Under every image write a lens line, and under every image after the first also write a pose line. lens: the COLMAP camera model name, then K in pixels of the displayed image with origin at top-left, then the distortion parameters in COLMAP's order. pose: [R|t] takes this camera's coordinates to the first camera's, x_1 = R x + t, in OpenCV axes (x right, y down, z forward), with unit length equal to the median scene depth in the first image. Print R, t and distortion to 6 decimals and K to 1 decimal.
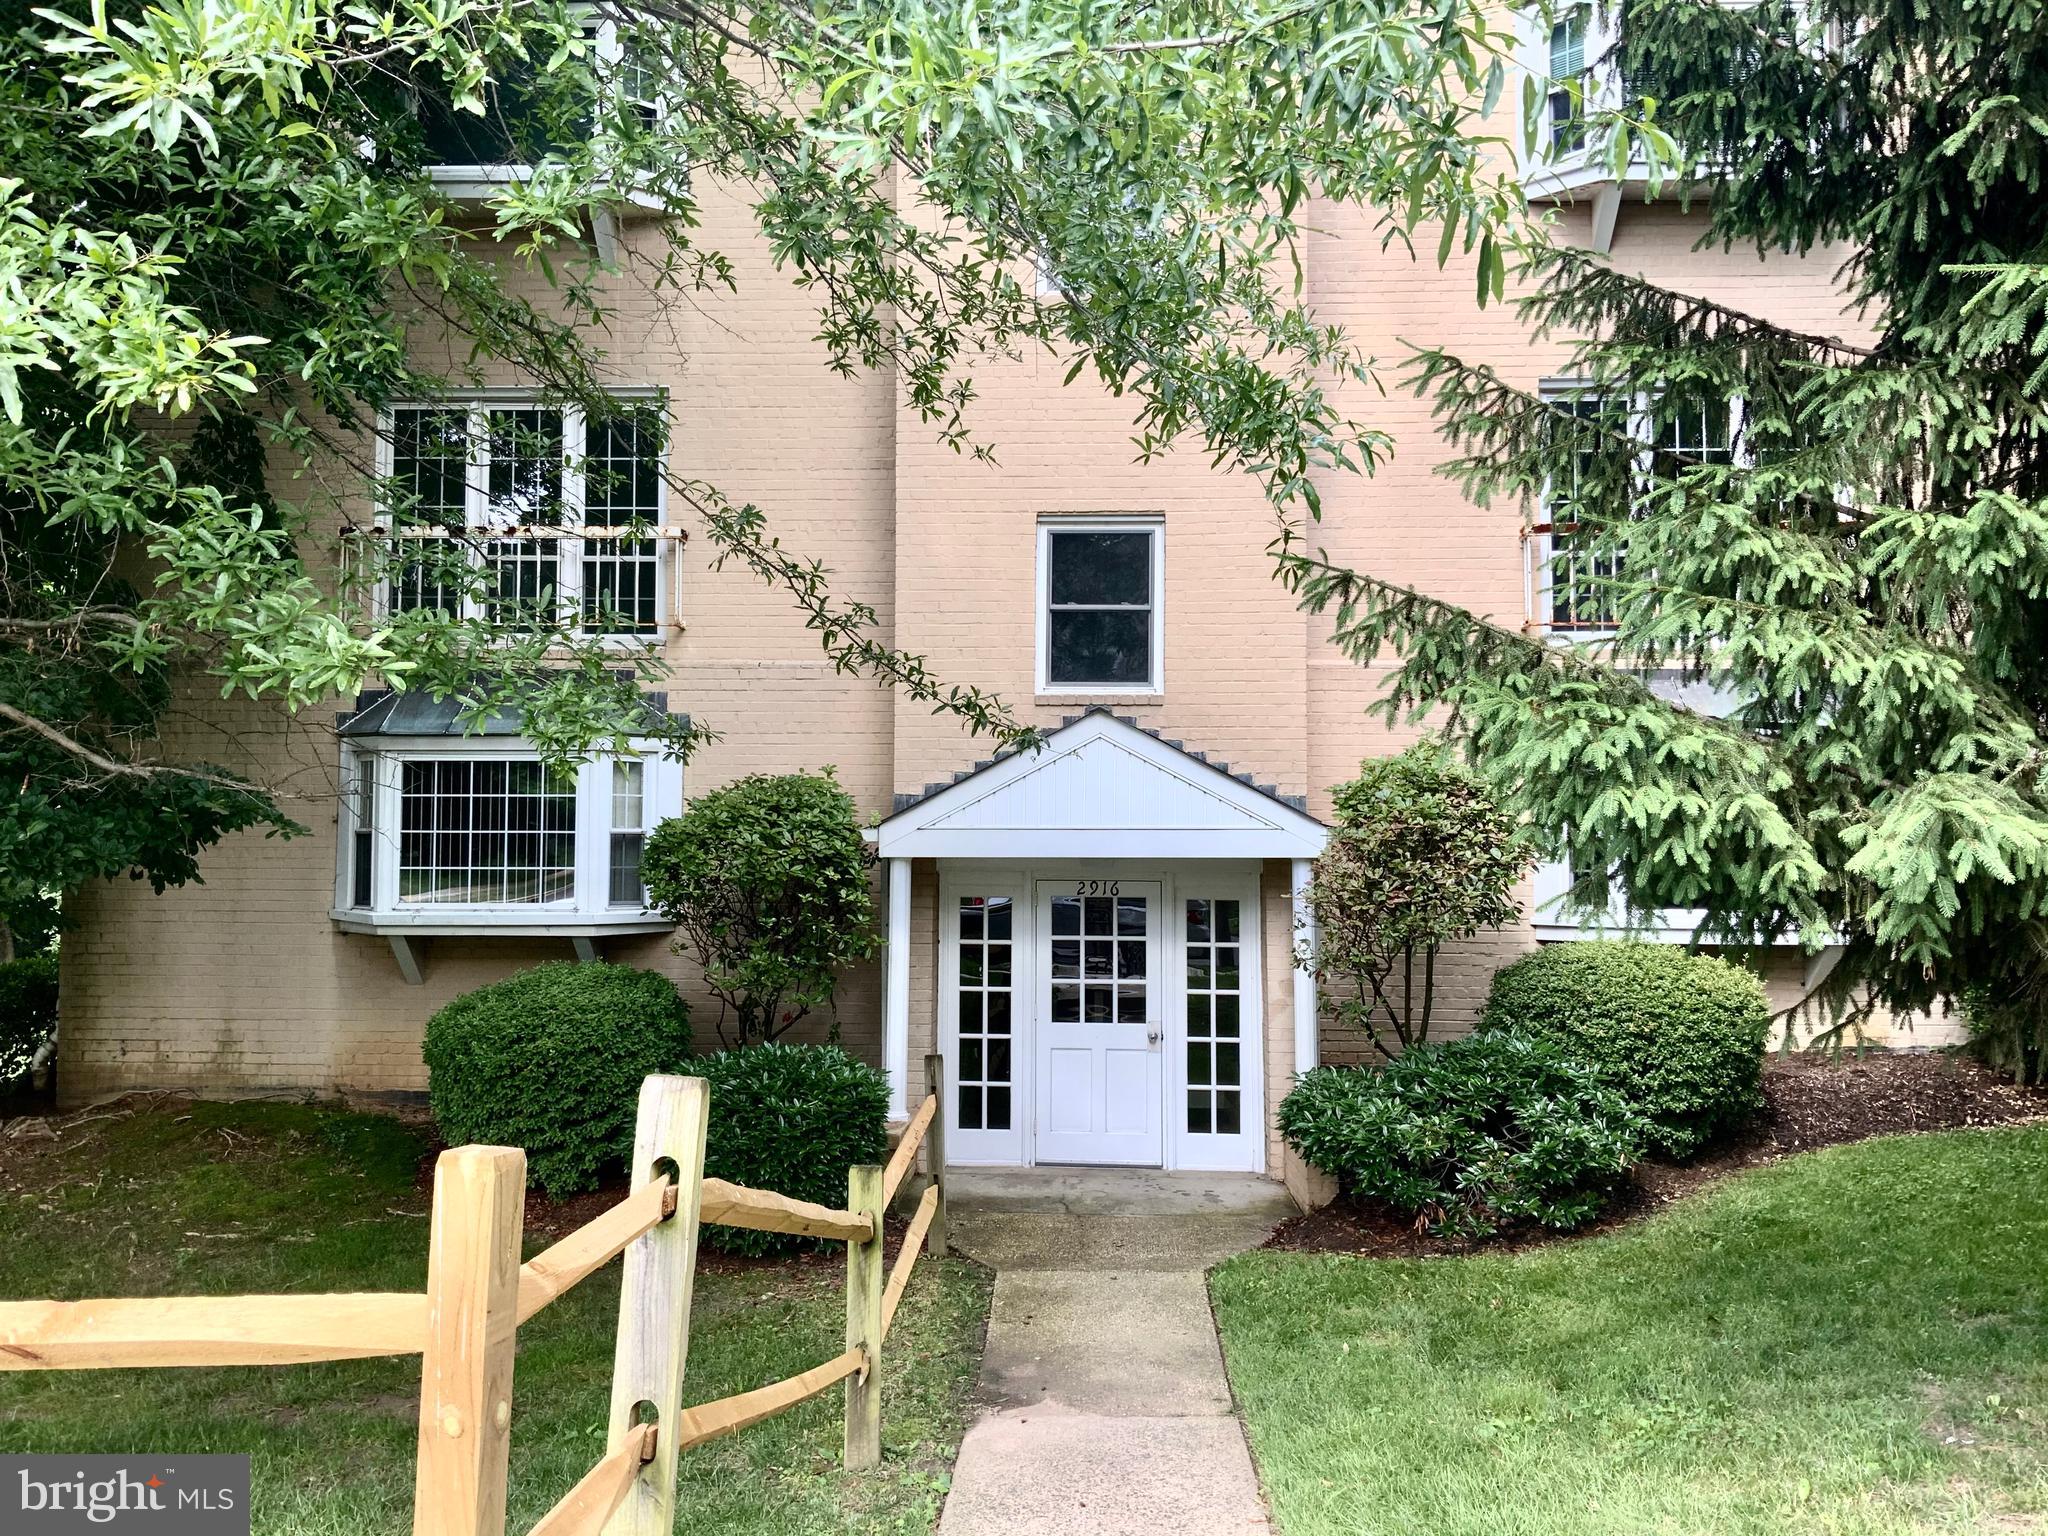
lens RADIAL K [[1696.5, 0, 1024.7], [0, 1696.5, 767.0], [0, 0, 1]] dist [0.129404, -0.243658]
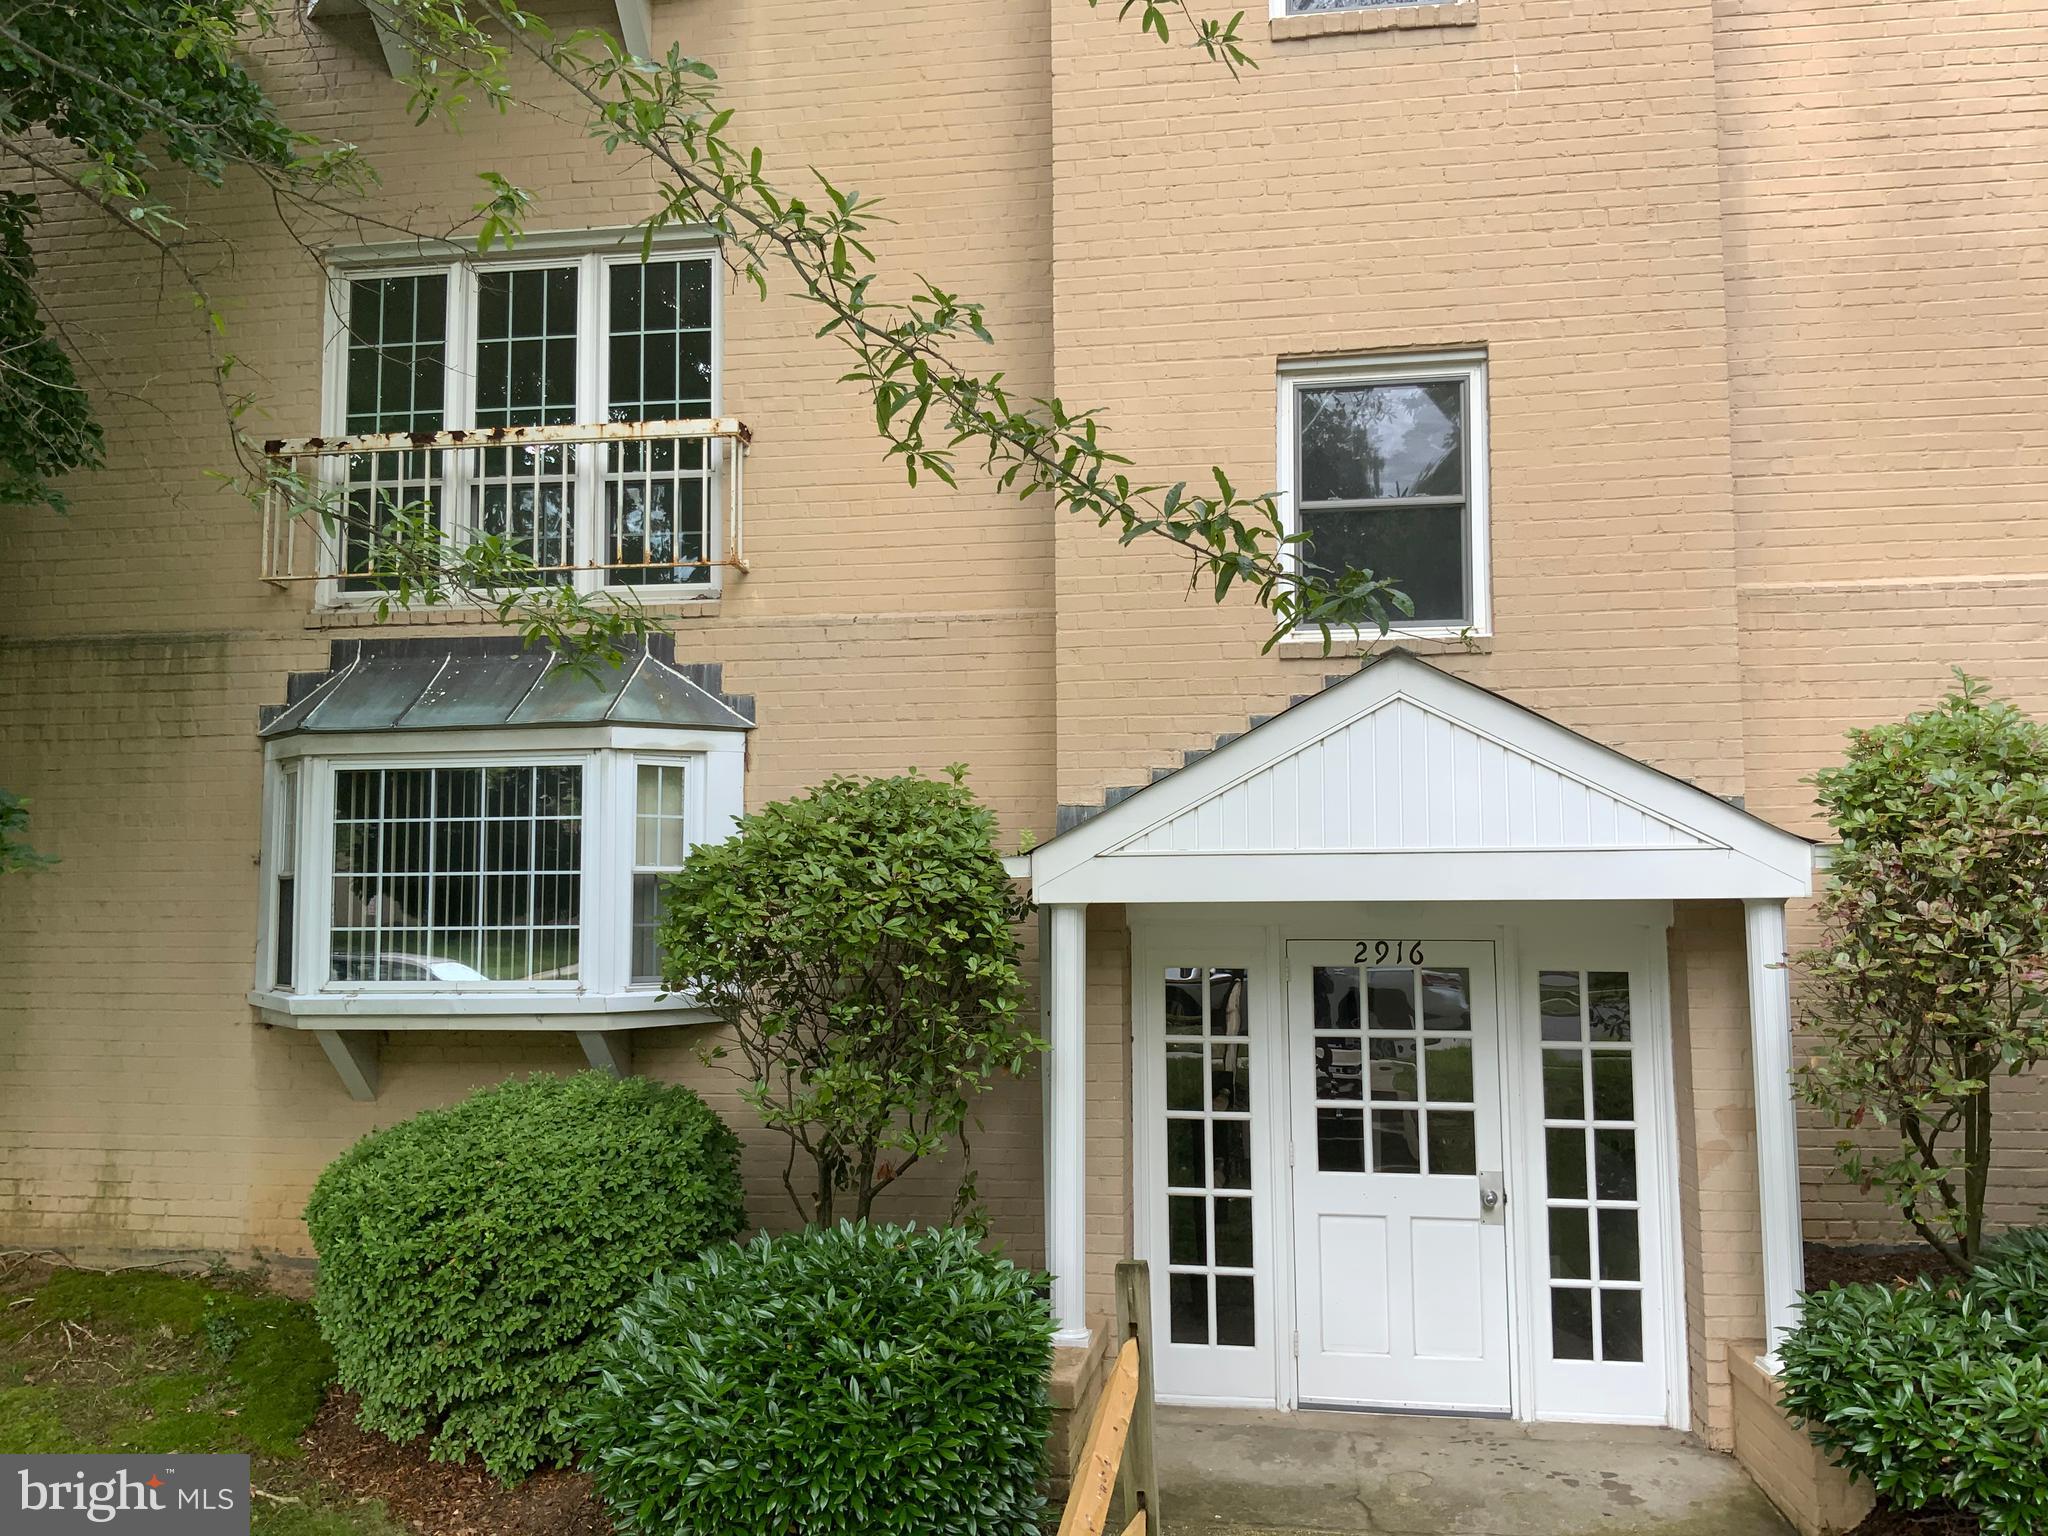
lens RADIAL K [[1696.5, 0, 1024.7], [0, 1696.5, 767.0], [0, 0, 1]] dist [0.129404, -0.243658]
pose [[0.994359, -0.019468, -0.104266, -0.022520], [0.015948, 0.999278, -0.034491, 0.023751], [0.104862, 0.032633, 0.993951, 0.369764]]
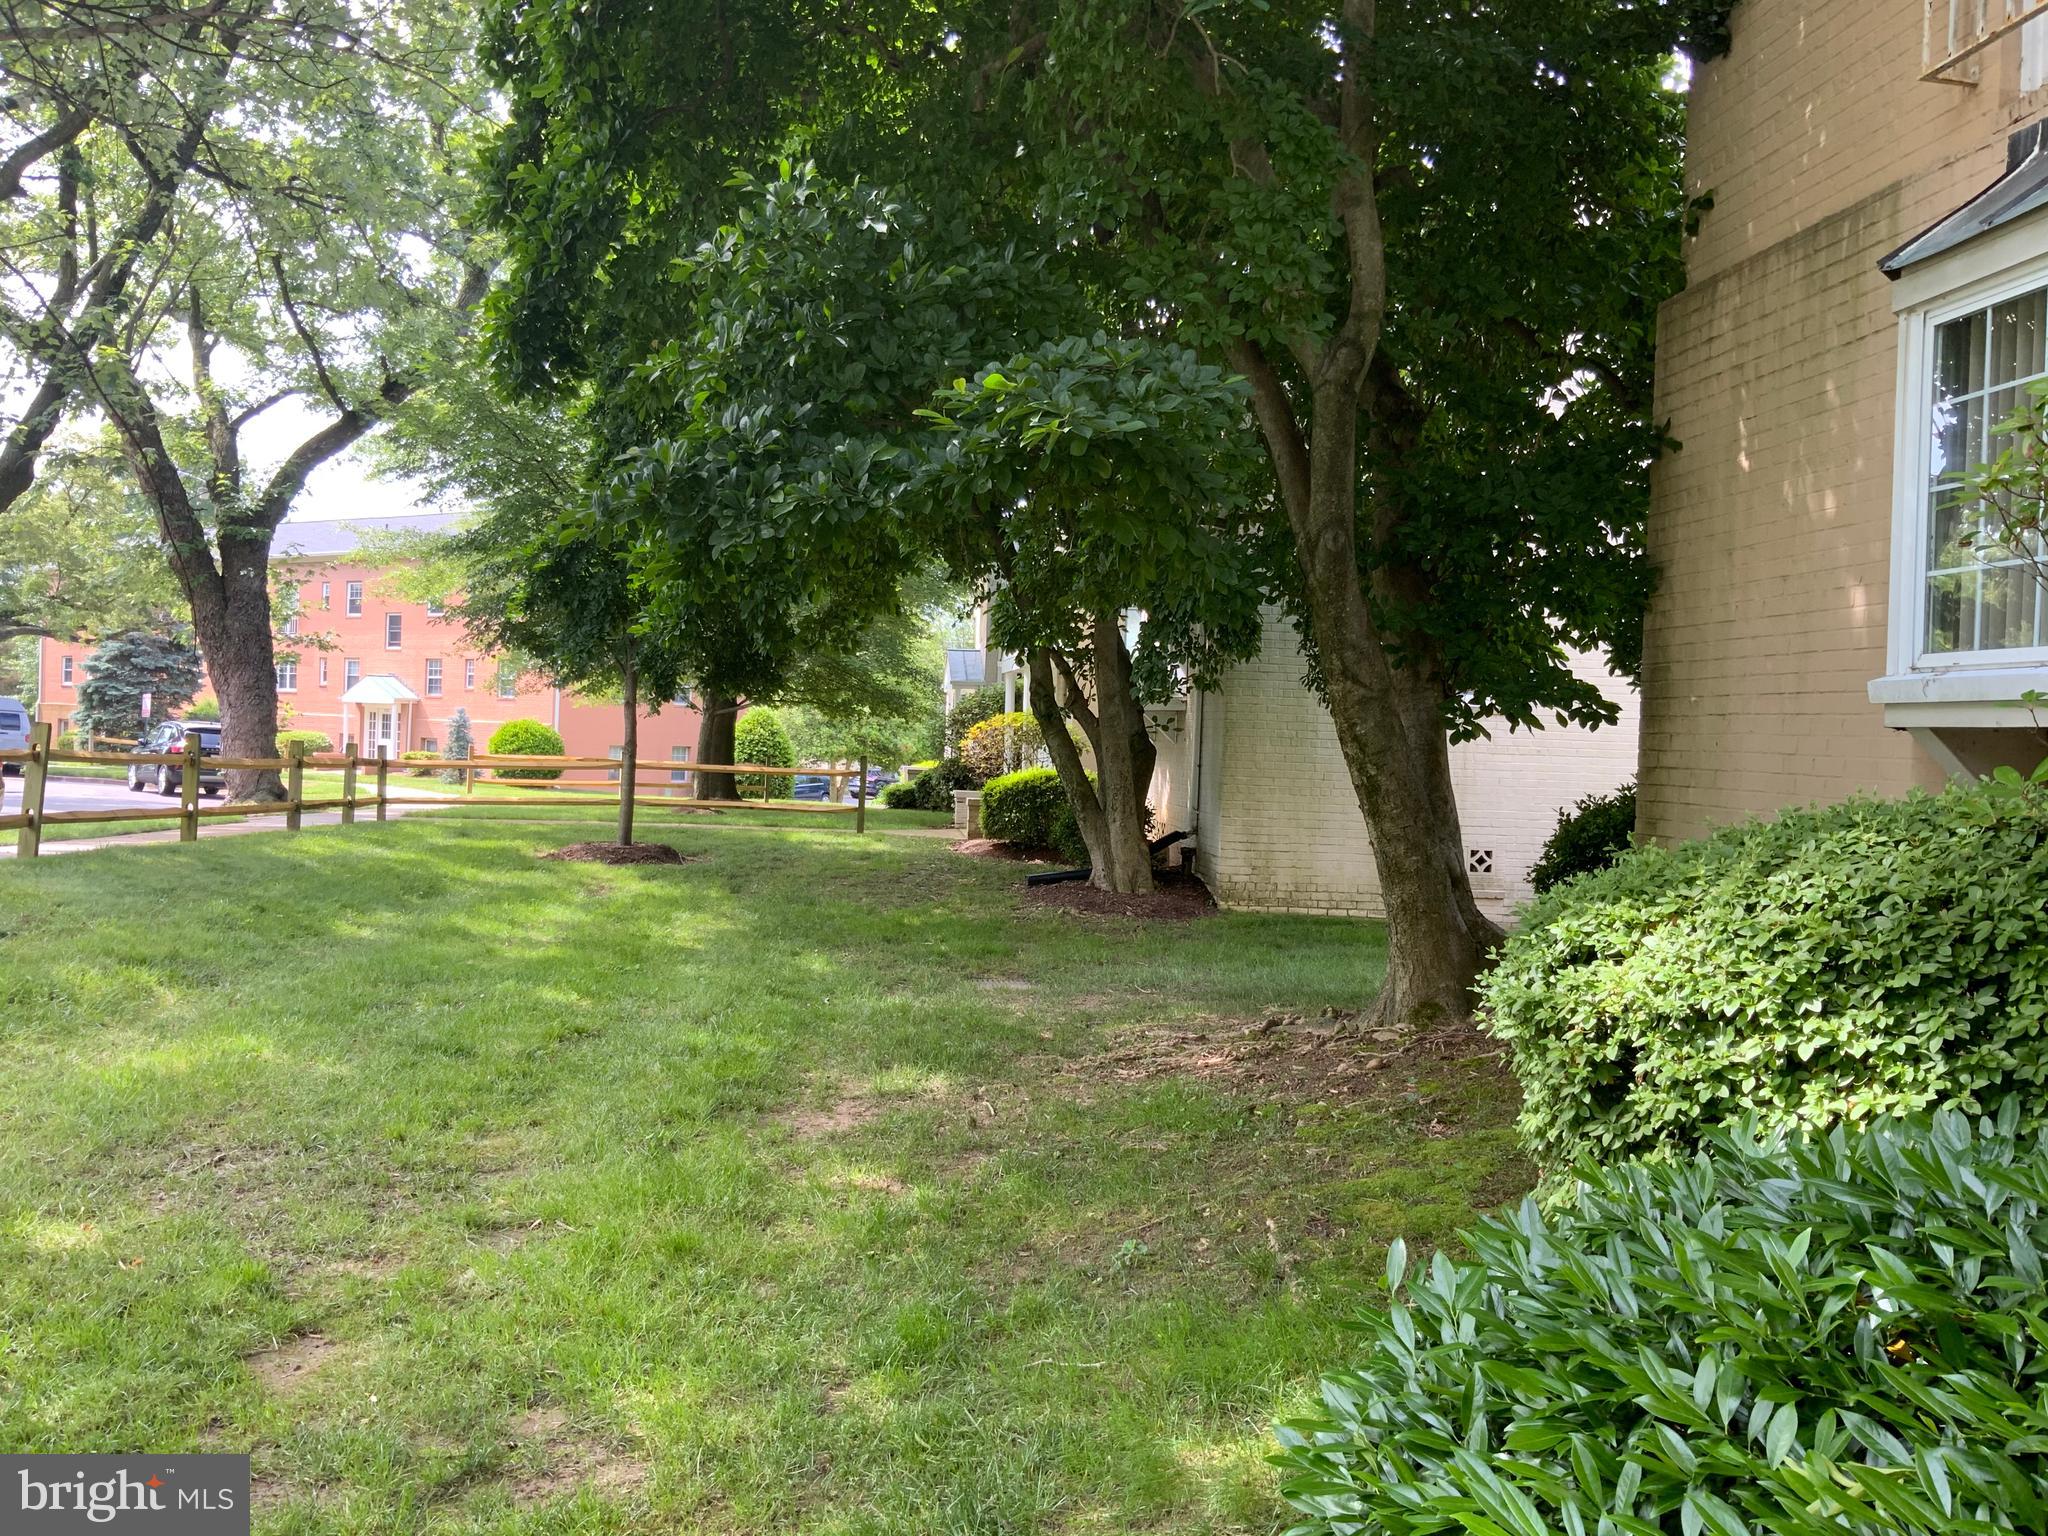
lens RADIAL K [[1676.1, 0, 1024.0], [0, 1676.1, 768.0], [0, 0, 1]] dist [0.004629, -0.006000]
pose [[0.141057, 0.017276, -0.989851, 0.025504], [0.028148, 0.999374, 0.021453, 0.096275], [0.989601, -0.030888, 0.140482, 0.743249]]
